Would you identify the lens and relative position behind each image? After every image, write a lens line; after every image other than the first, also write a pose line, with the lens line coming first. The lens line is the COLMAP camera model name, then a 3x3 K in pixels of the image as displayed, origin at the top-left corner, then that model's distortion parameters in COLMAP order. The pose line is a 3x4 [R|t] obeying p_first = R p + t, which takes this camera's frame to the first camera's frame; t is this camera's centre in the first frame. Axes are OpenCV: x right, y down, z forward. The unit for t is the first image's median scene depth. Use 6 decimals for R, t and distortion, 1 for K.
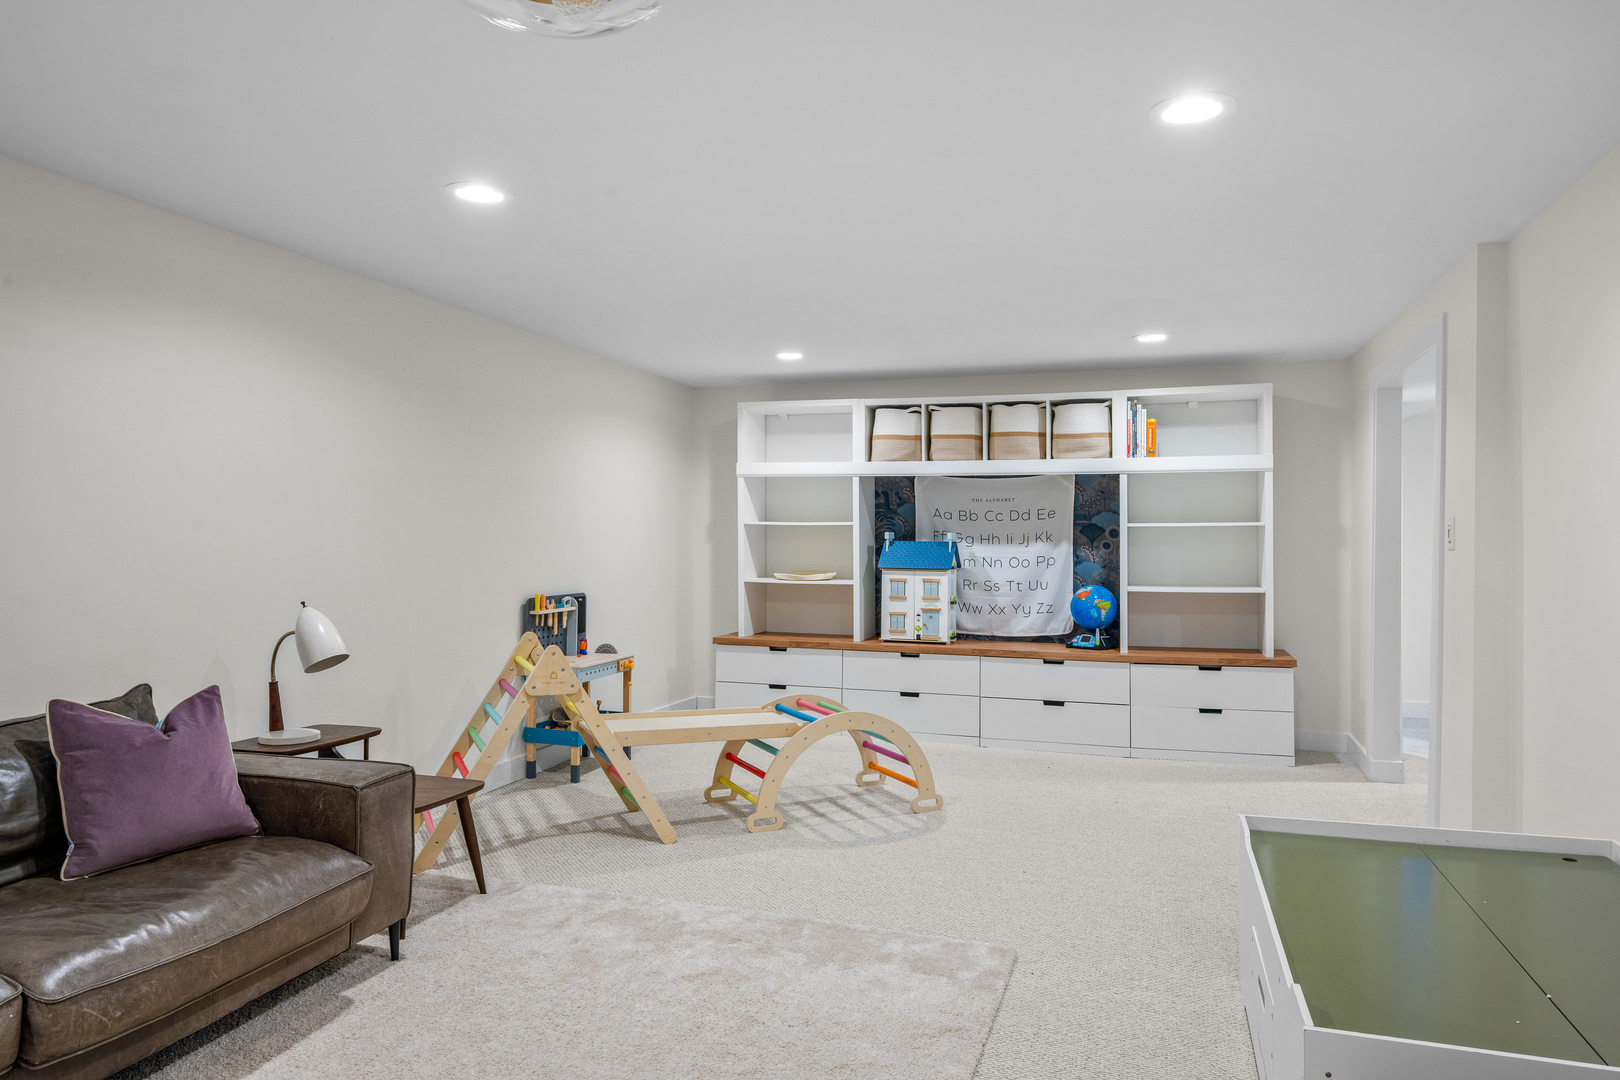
lens RADIAL K [[1017.0, 0, 814.7], [0, 1017.0, 537.0], [0, 0, 1]] dist [0.020352, 0.001159]
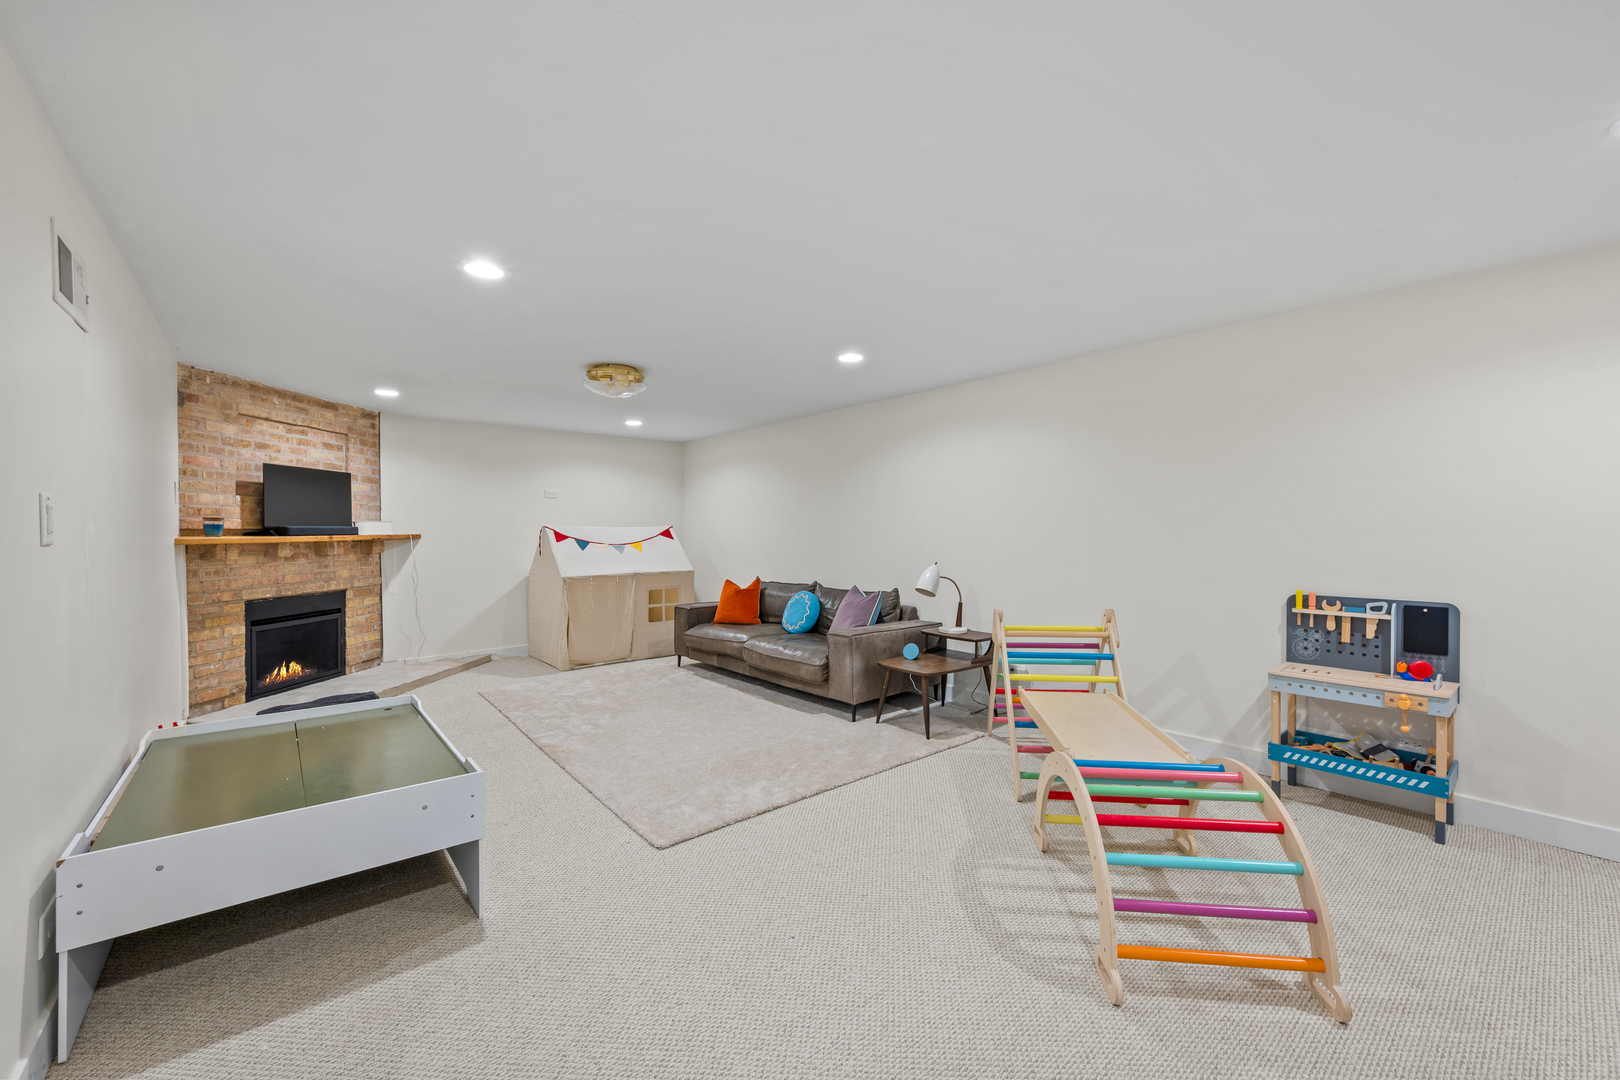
lens RADIAL K [[641.8, 0, 816.8], [0, 641.8, 542.6], [0, 0, 1]] dist [0.001358, -0.000150]
pose [[-0.528988, 0.000550, -0.848629, 0.454940], [-0.005228, 0.999979, 0.003907, 0.011991], [0.848613, 0.006503, -0.528974, 0.936590]]
